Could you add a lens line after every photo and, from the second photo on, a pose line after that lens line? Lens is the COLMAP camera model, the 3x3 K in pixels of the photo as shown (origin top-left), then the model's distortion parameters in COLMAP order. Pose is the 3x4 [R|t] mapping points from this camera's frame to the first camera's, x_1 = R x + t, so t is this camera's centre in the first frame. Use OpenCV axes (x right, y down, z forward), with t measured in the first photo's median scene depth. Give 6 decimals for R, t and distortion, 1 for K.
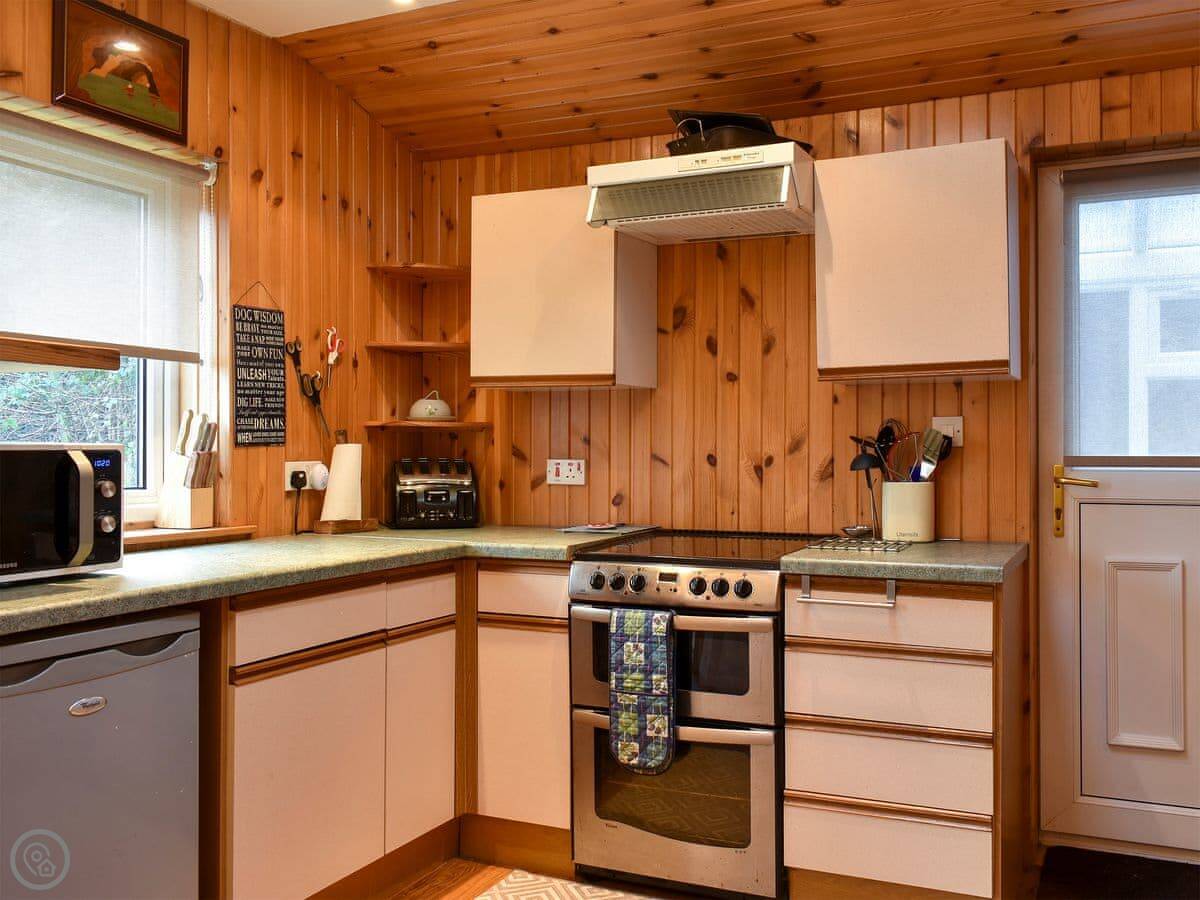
lens RADIAL K [[1017.7, 0, 598.1], [0, 1017.7, 443.1], [0, 0, 1]] dist [0.004571, -0.007283]
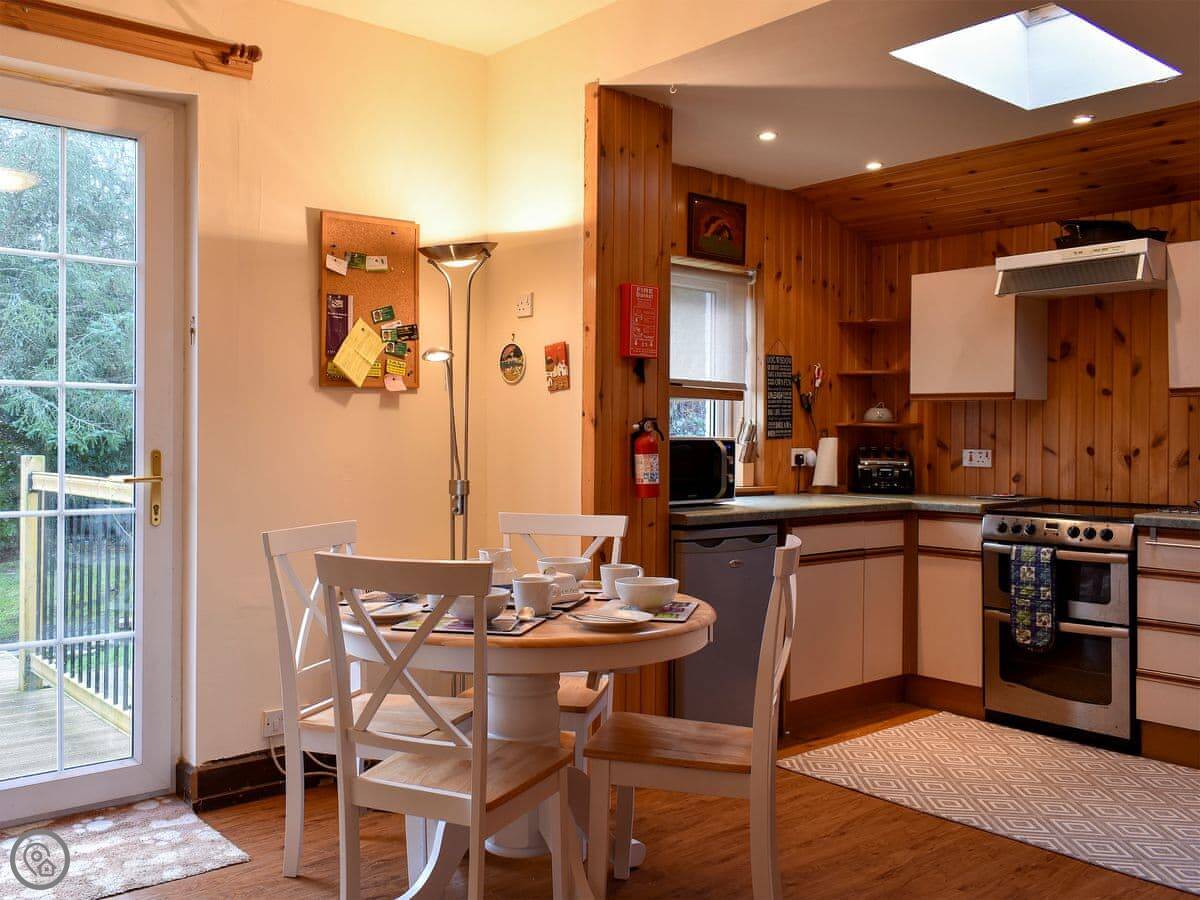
lens RADIAL K [[926.4, 0, 595.4], [0, 926.4, 428.9], [0, 0, 1]] dist [0.008363, -0.003856]
pose [[0.917939, 0.004141, -0.396701, -0.008296], [-0.006846, 0.999962, -0.005403, -0.002743], [0.396663, 0.007676, 0.917932, -0.503146]]
